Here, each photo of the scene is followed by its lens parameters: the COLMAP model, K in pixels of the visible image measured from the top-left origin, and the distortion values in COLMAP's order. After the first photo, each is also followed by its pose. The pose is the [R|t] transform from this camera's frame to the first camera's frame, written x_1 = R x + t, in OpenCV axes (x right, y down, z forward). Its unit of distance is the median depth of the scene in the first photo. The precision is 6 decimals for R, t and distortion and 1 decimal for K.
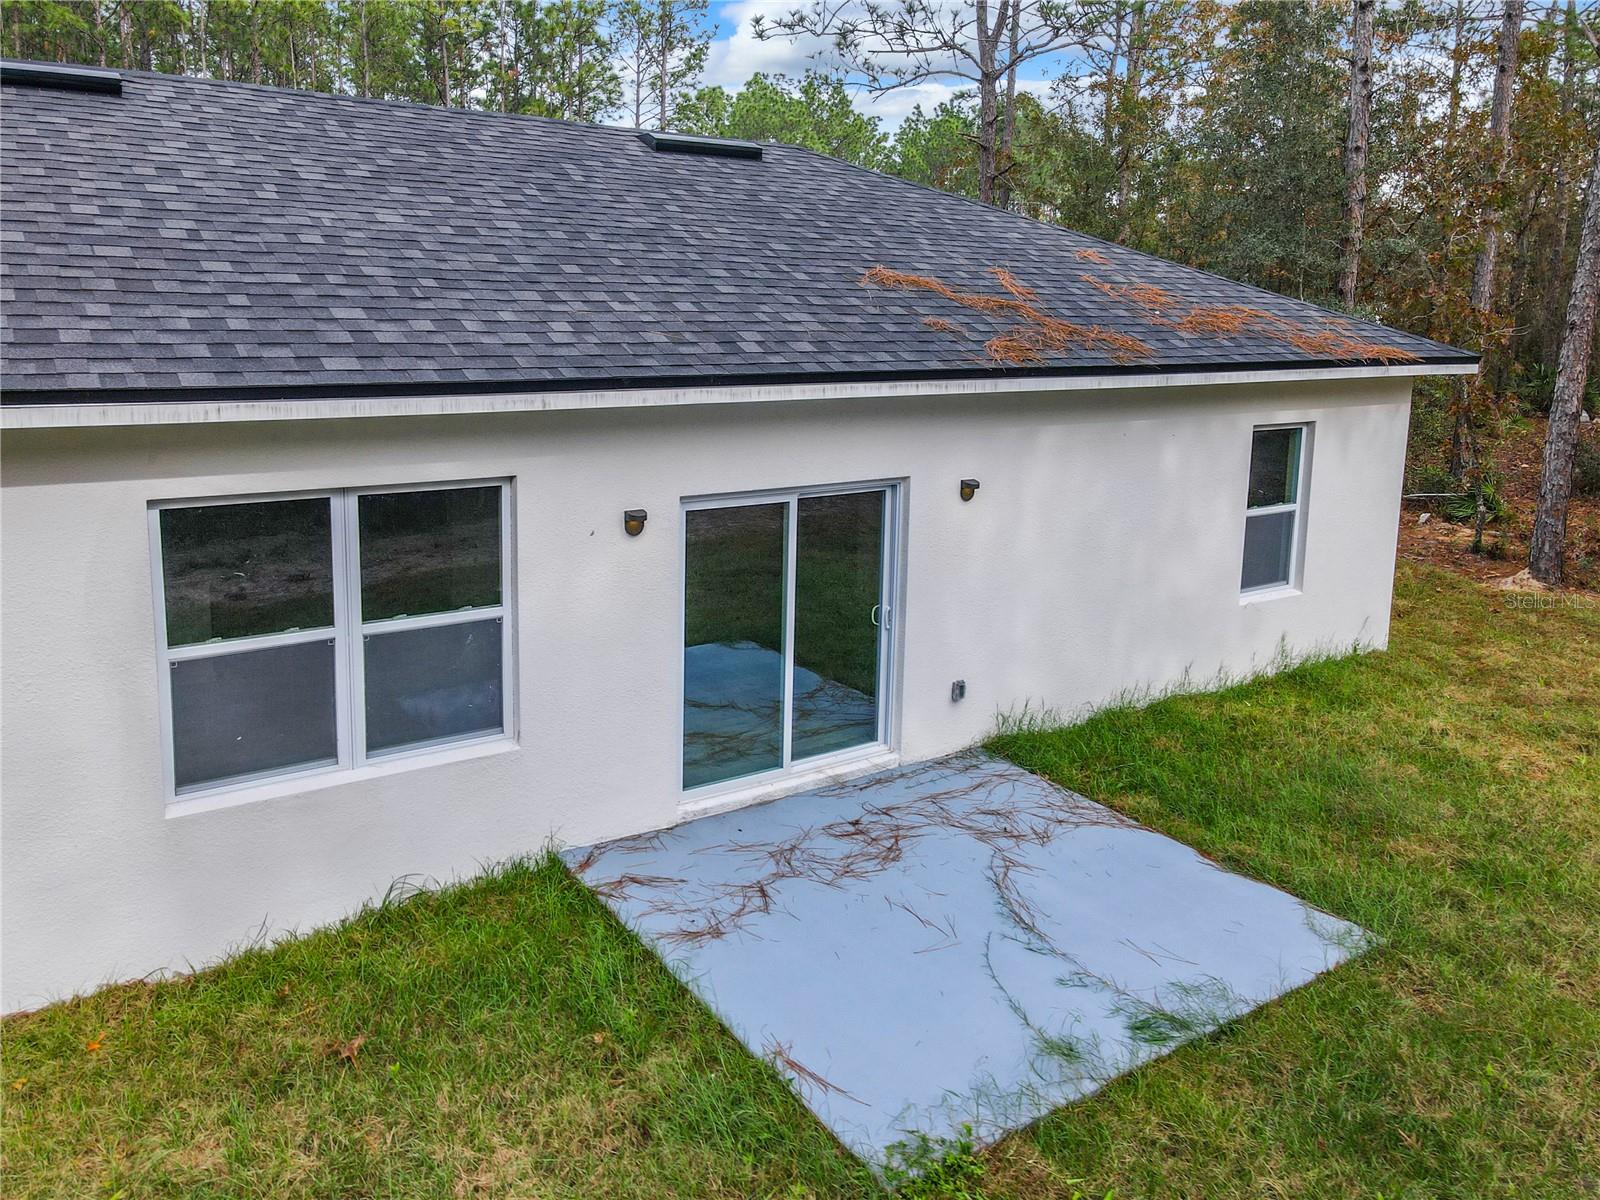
lens RADIAL K [[1184.4, 0, 796.7], [0, 1184.4, 561.1], [0, 0, 1]] dist [0.050995, -0.040227]
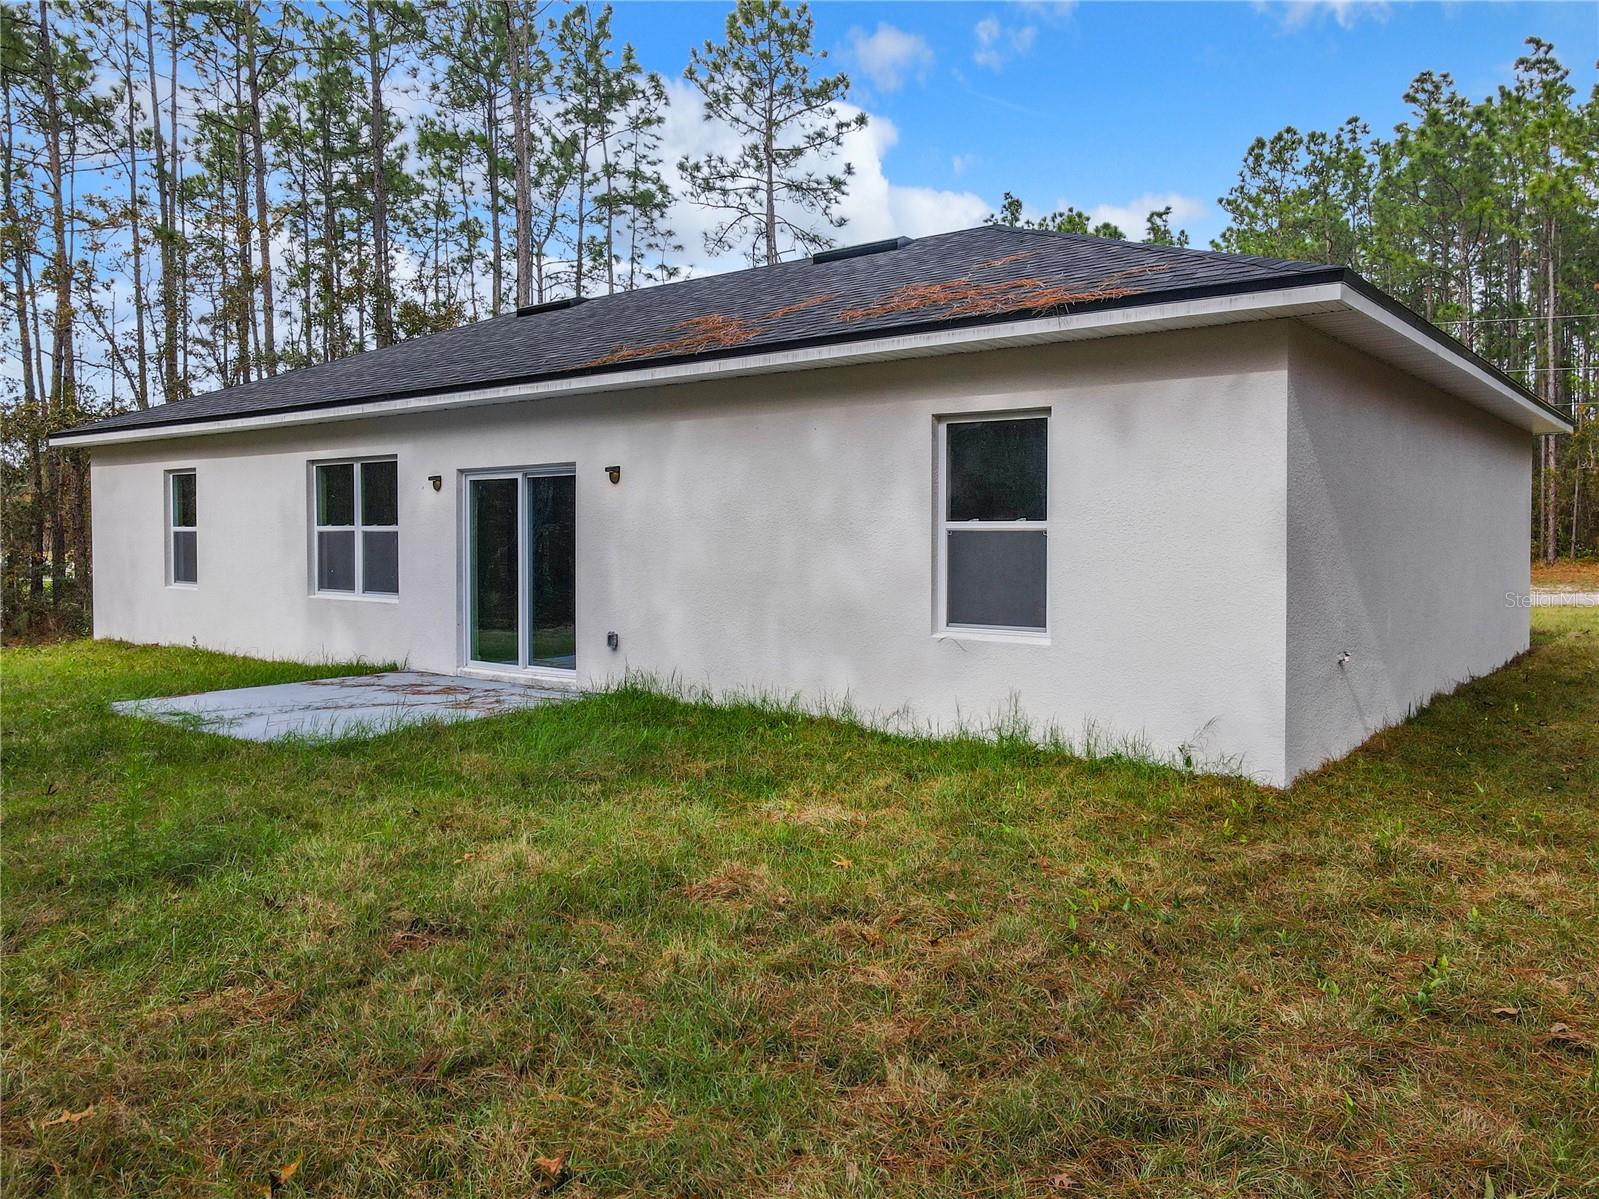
lens RADIAL K [[1183.7, 0, 796.2], [0, 1183.7, 560.7], [0, 0, 1]] dist [0.050995, -0.040227]
pose [[0.325456, 0.156926, -0.932444, 1.154578], [-0.028814, 0.987320, 0.156104, -0.147163], [0.945118, -0.023937, 0.325851, 0.698695]]
